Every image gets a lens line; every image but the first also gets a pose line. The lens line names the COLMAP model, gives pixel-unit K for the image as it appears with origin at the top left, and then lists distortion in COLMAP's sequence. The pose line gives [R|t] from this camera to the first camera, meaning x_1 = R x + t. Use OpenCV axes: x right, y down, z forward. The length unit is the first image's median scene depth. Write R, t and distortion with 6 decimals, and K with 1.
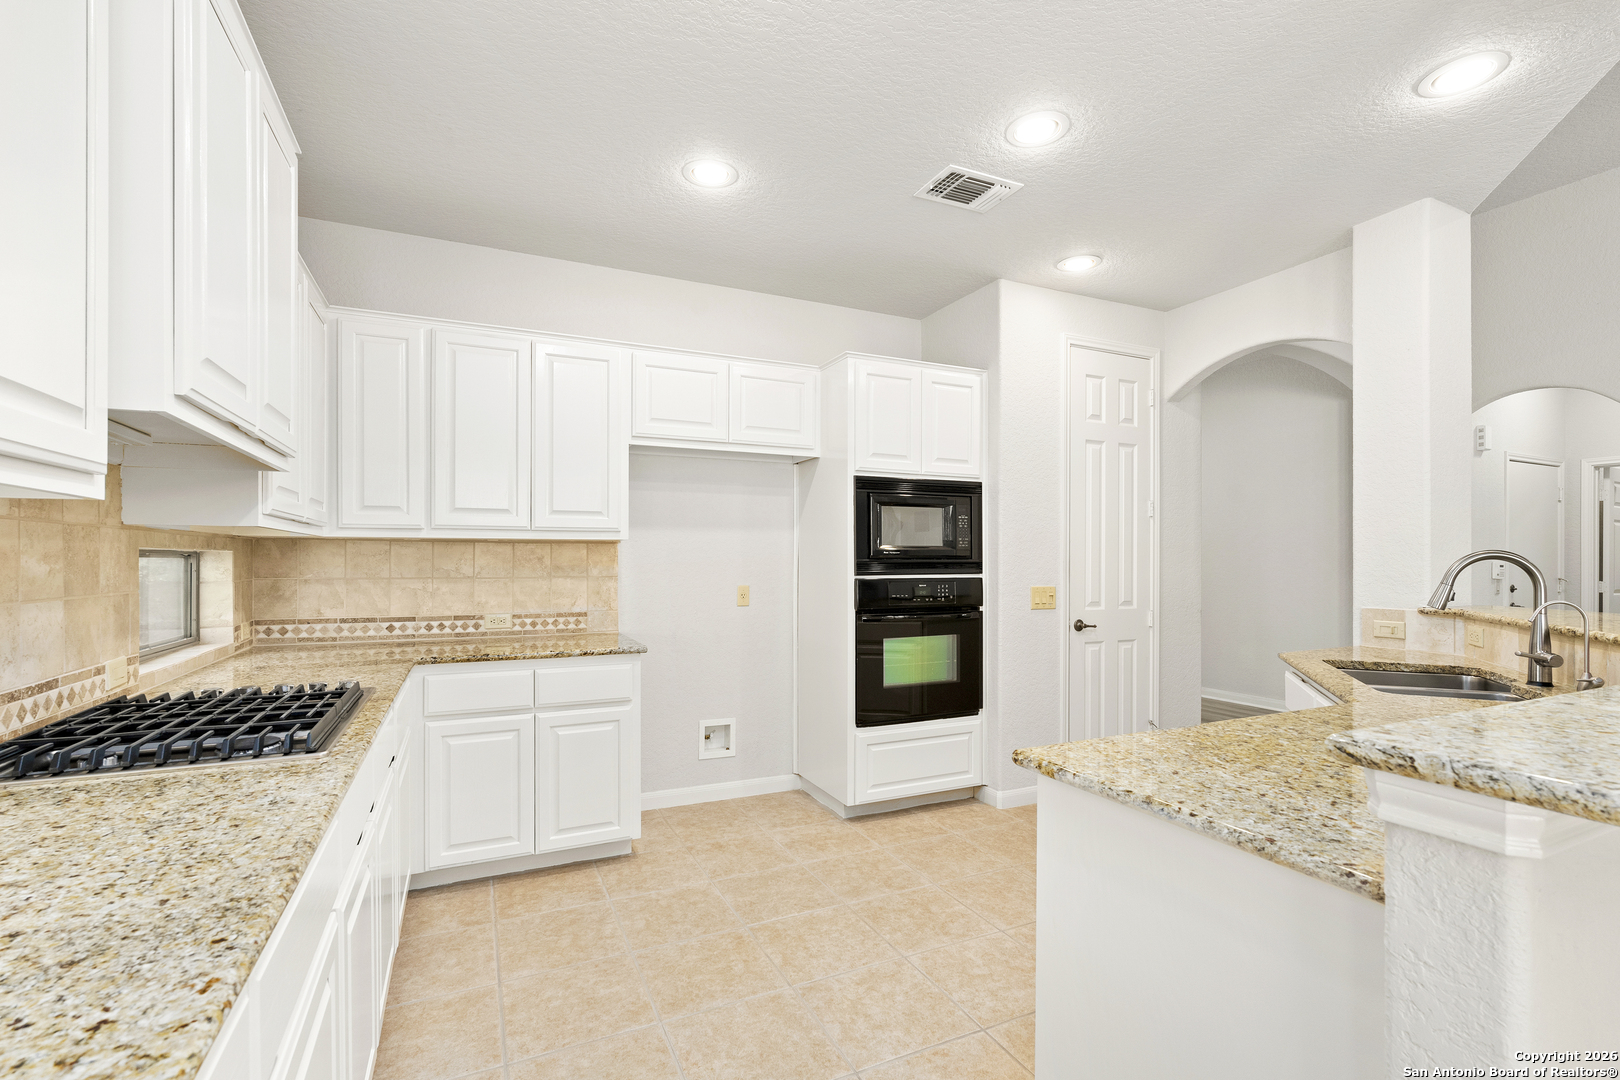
lens RADIAL K [[717.1, 0, 802.6], [0, 717.1, 554.3], [0, 0, 1]] dist [-0.000422, -0.000392]
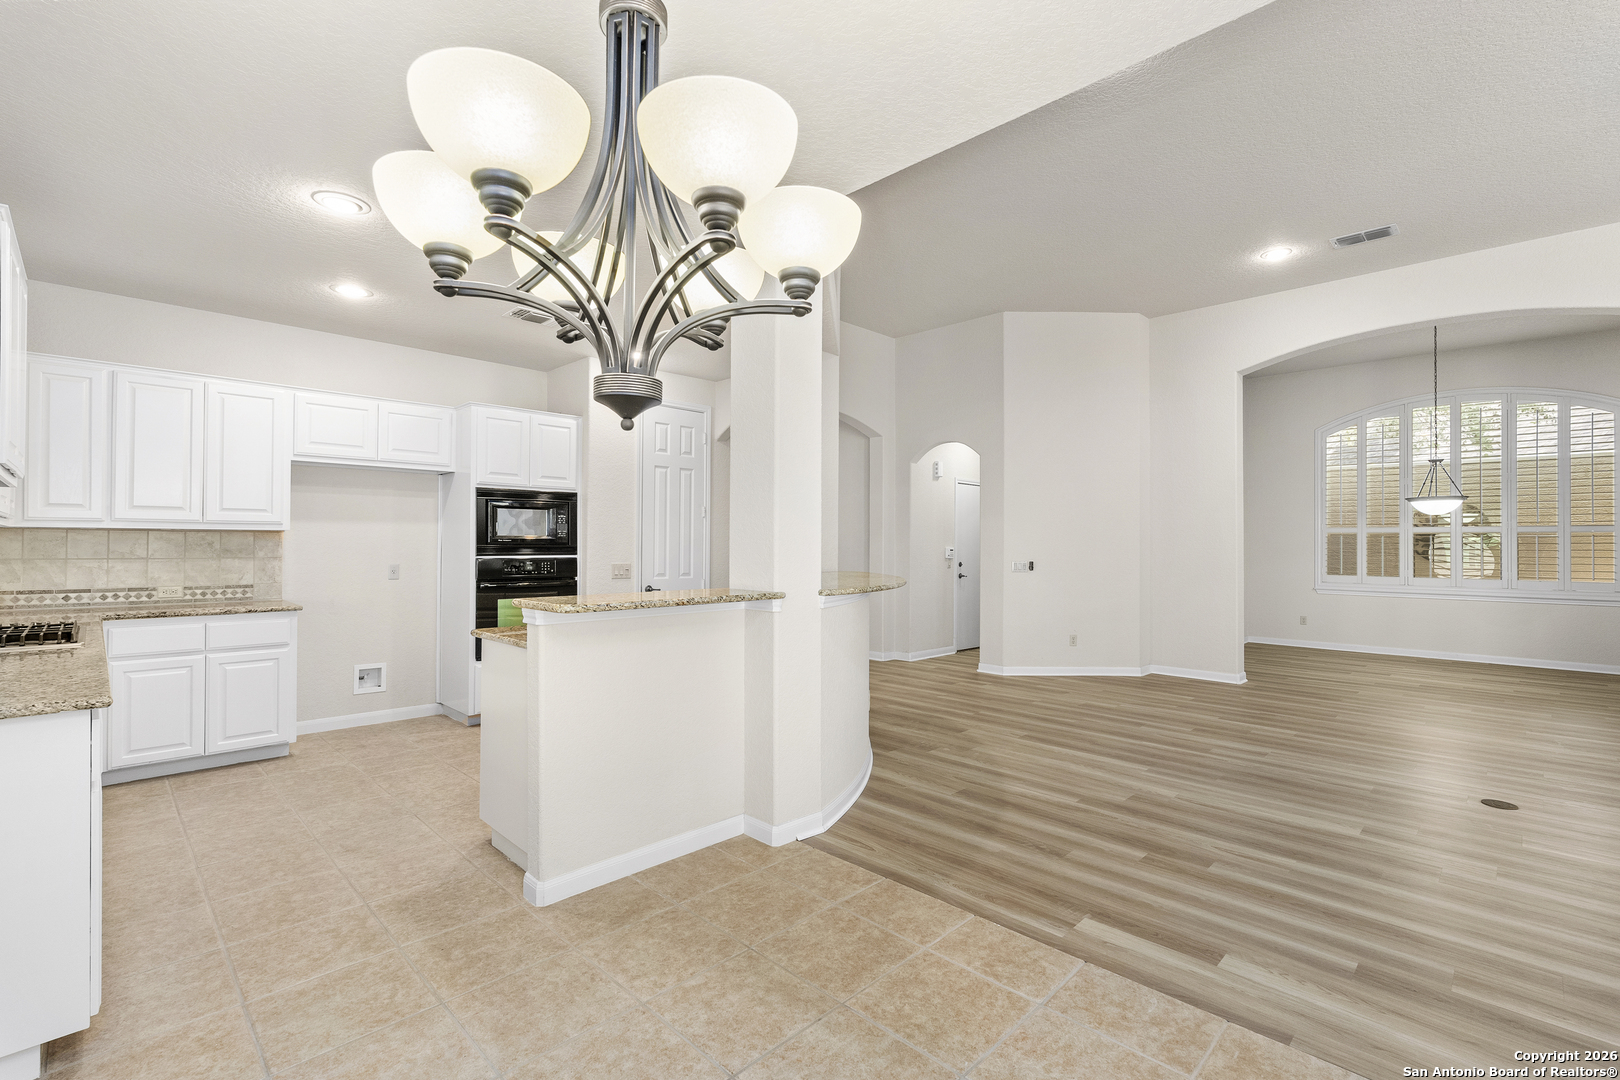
lens RADIAL K [[717.1, 0, 804.5], [0, 717.1, 536.5], [0, 0, 1]] dist [-0.000422, -0.000392]
pose [[0.939113, 0.006635, 0.343545, 0.206598], [-0.005208, 0.999974, -0.005076, -0.006150], [-0.343570, 0.002977, 0.939123, -0.611266]]
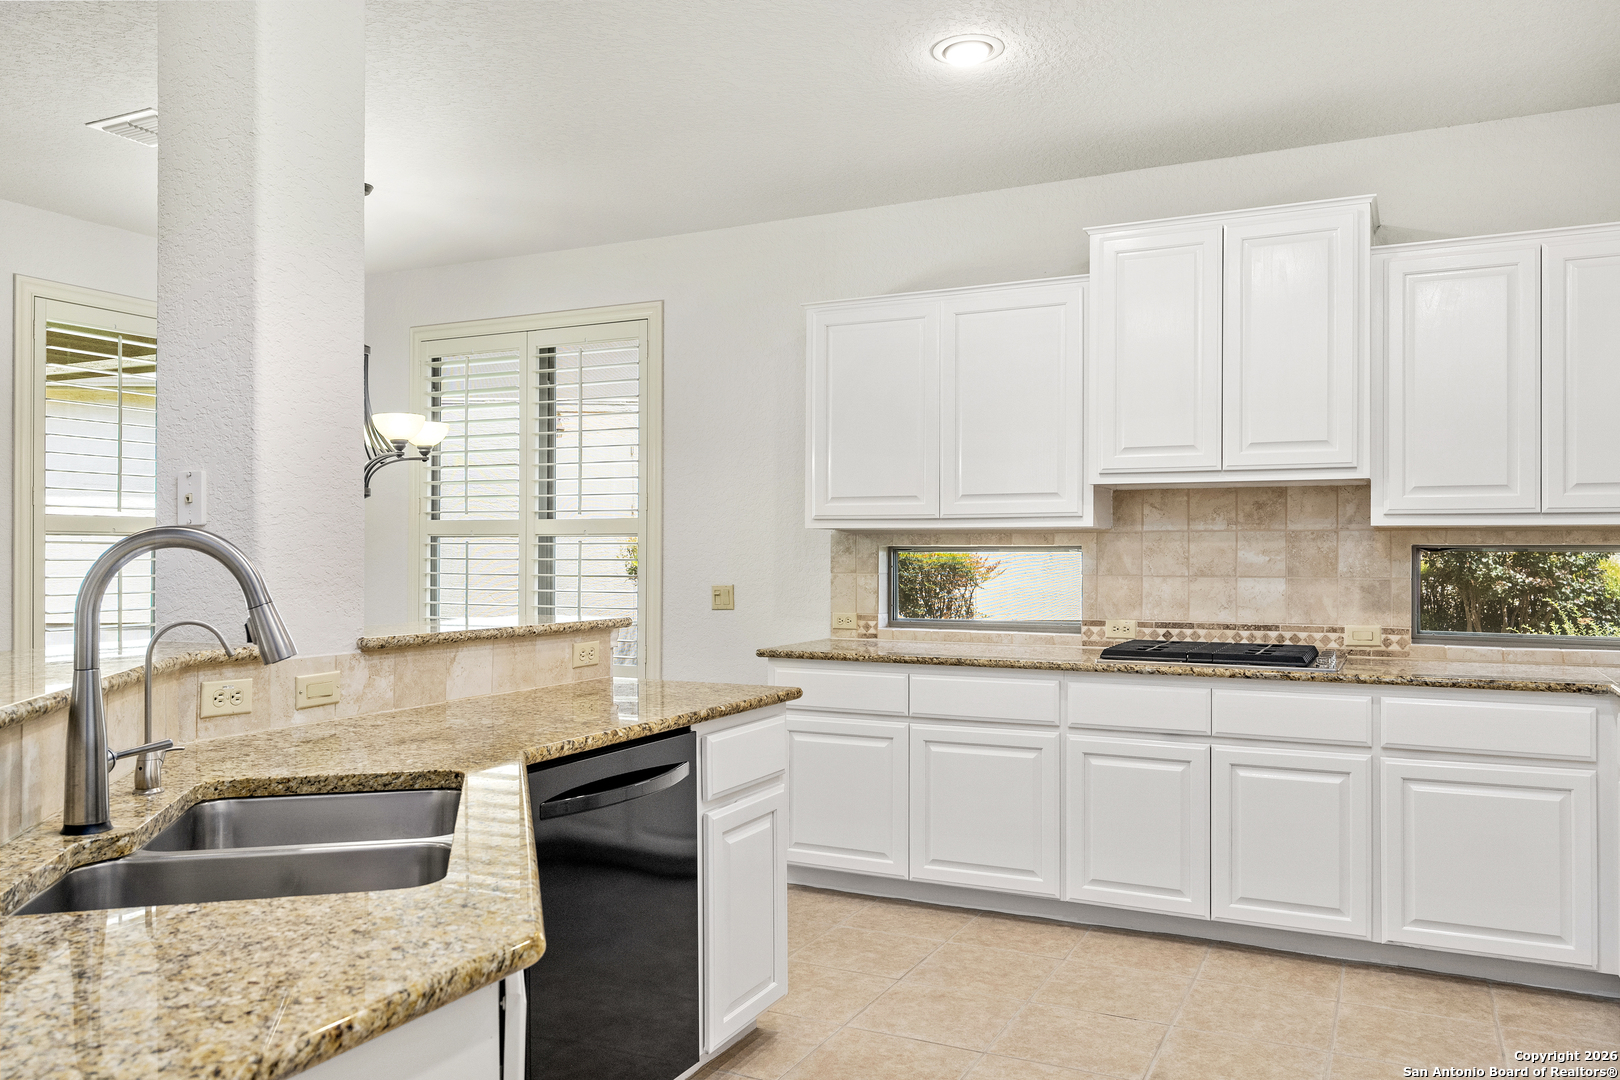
lens RADIAL K [[1217.2, 0, 812.3], [0, 1217.2, 546.2], [0, 0, 1]] dist [0.020861, -0.002773]
pose [[-0.777394, -0.006174, -0.628984, 0.731019], [0.000381, 0.999947, -0.010288, 0.009236], [0.629014, -0.008237, -0.777350, 1.176929]]
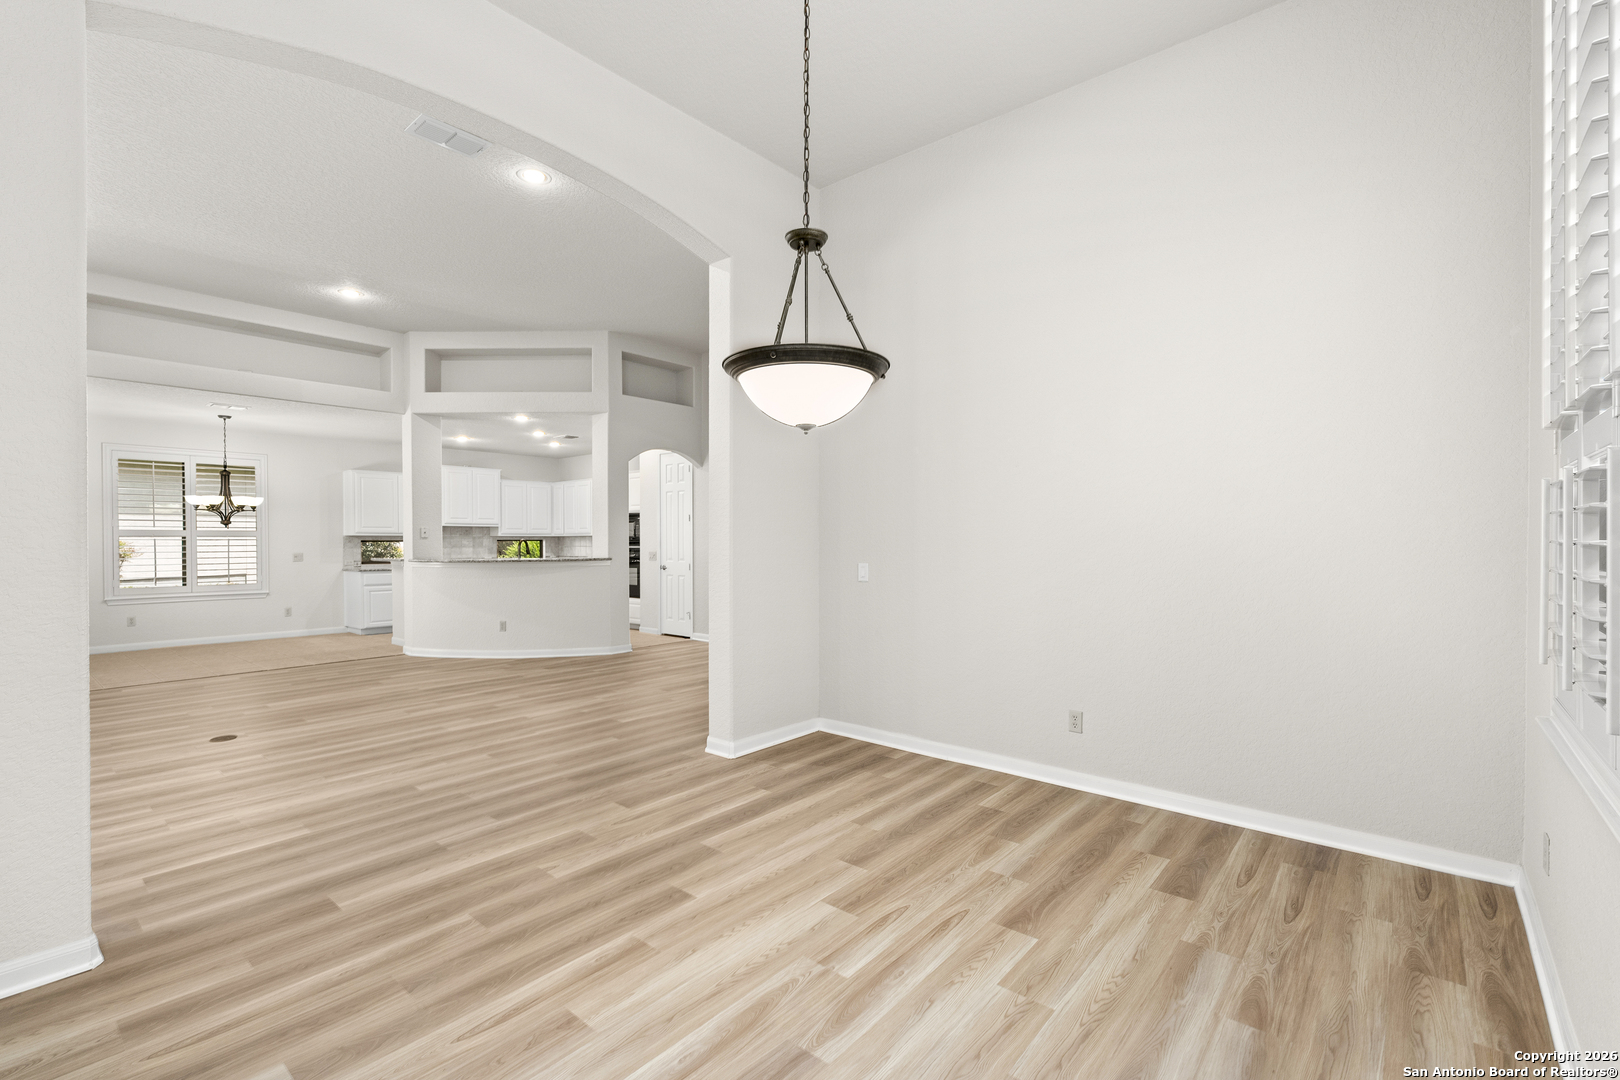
lens RADIAL K [[717.1, 0, 820.9], [0, 717.1, 550.7], [0, 0, 1]] dist [-0.000422, -0.000392]
pose [[0.428663, 0.008997, -0.903420, 3.332349], [0.010347, 0.999836, 0.014866, 0.012733], [0.903405, -0.015720, 0.428499, 0.509776]]
